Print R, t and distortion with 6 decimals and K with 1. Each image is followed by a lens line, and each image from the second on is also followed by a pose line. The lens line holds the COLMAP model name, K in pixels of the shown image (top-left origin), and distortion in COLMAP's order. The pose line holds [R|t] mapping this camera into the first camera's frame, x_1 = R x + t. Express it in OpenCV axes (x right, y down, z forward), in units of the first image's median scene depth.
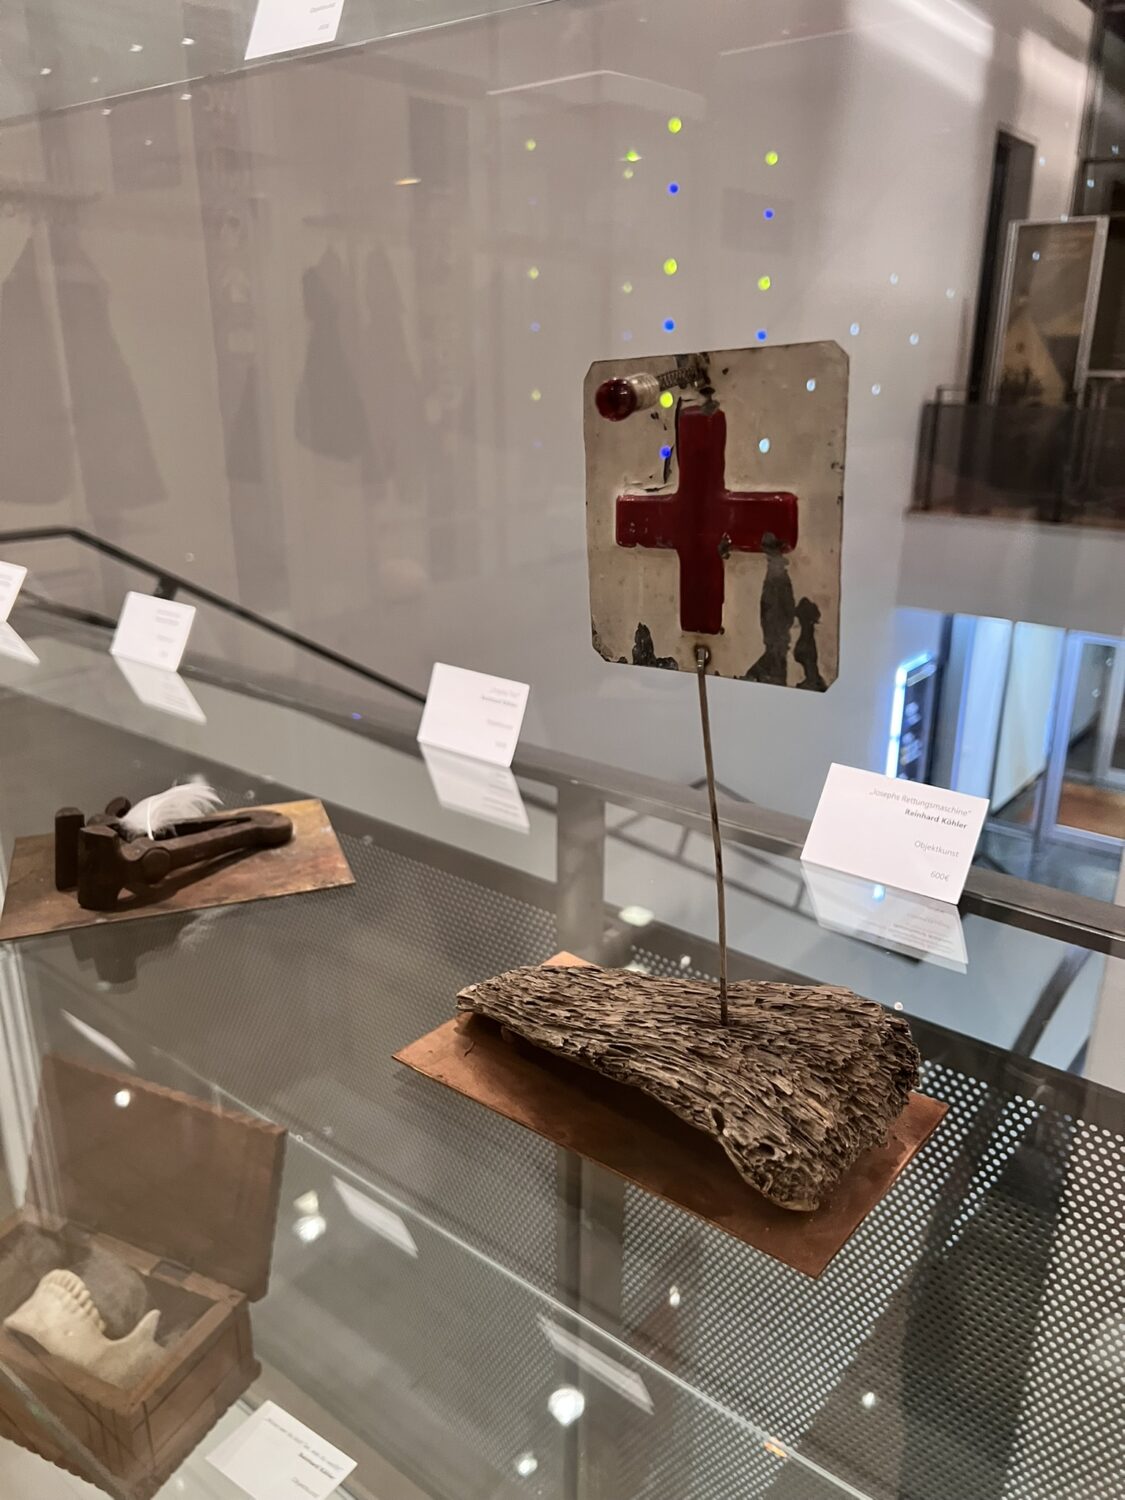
lens RADIAL K [[1142.9, 0, 553.0], [0, 1142.9, 742.6], [0, 0, 1]] dist [0.066102, -0.078426]
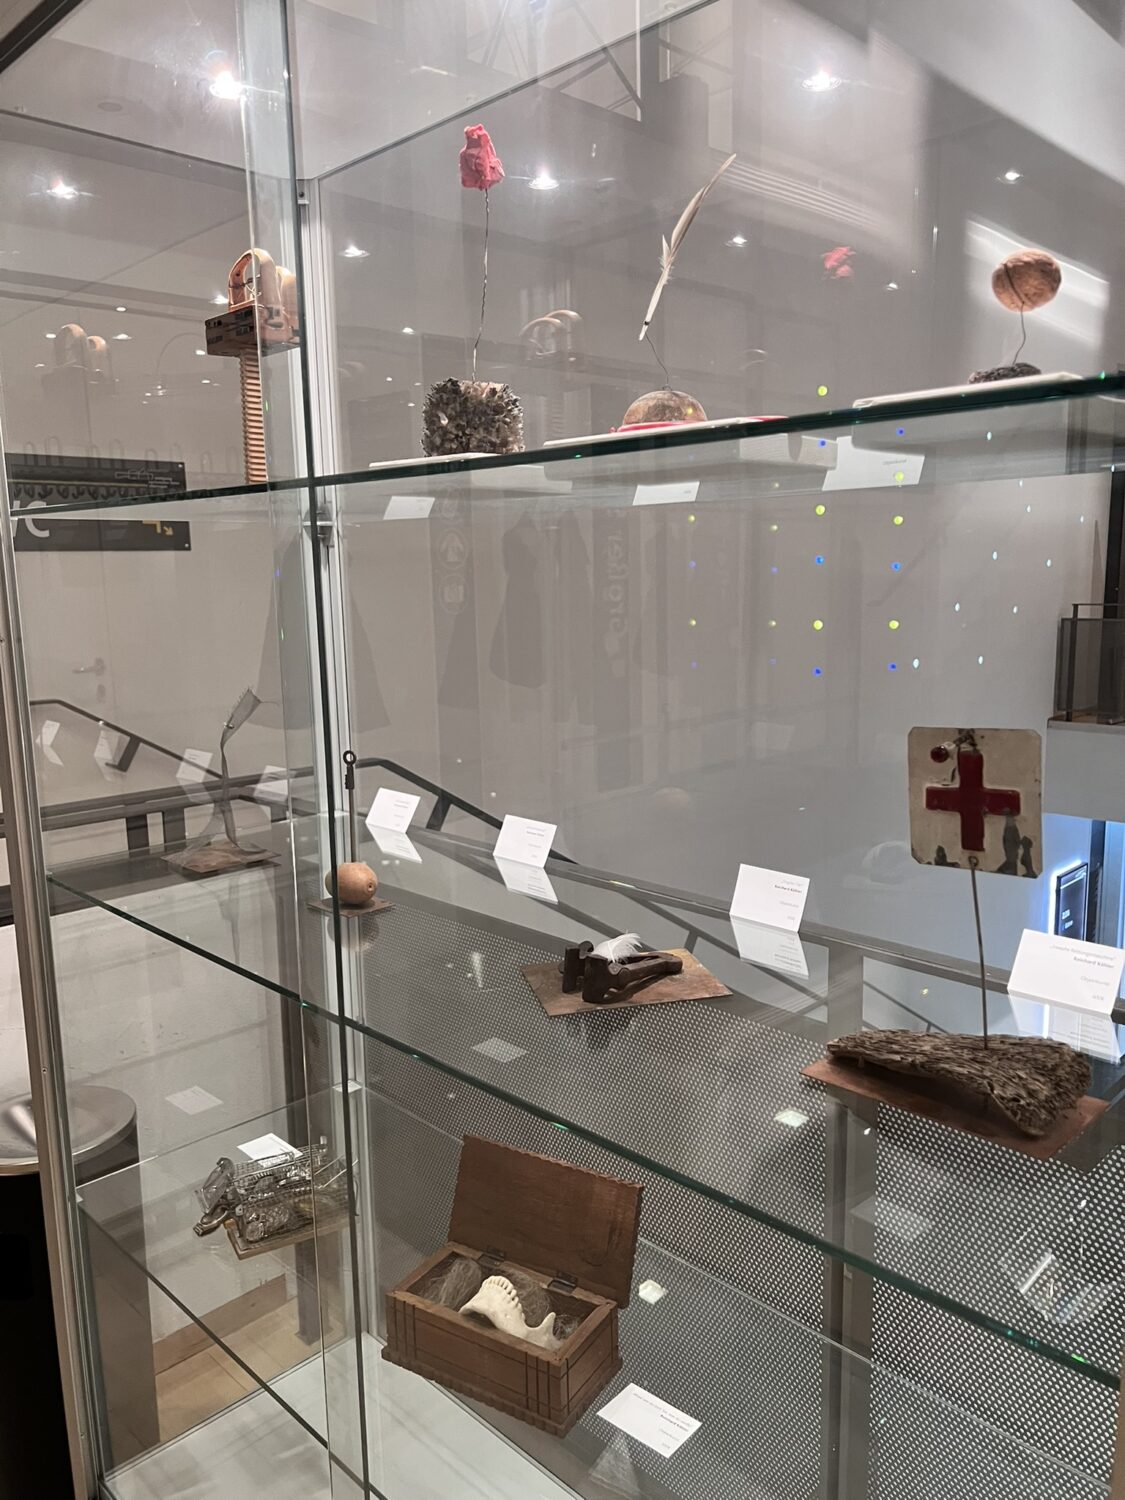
lens RADIAL K [[1142.9, 0, 578.1], [0, 1142.9, 739.9], [0, 0, 1]] dist [0.066102, -0.078426]
pose [[0.995526, 0.000632, -0.094488, -0.368720], [-0.017323, 0.984249, -0.175936, 0.084731], [0.092888, 0.176785, 0.979856, -1.120198]]
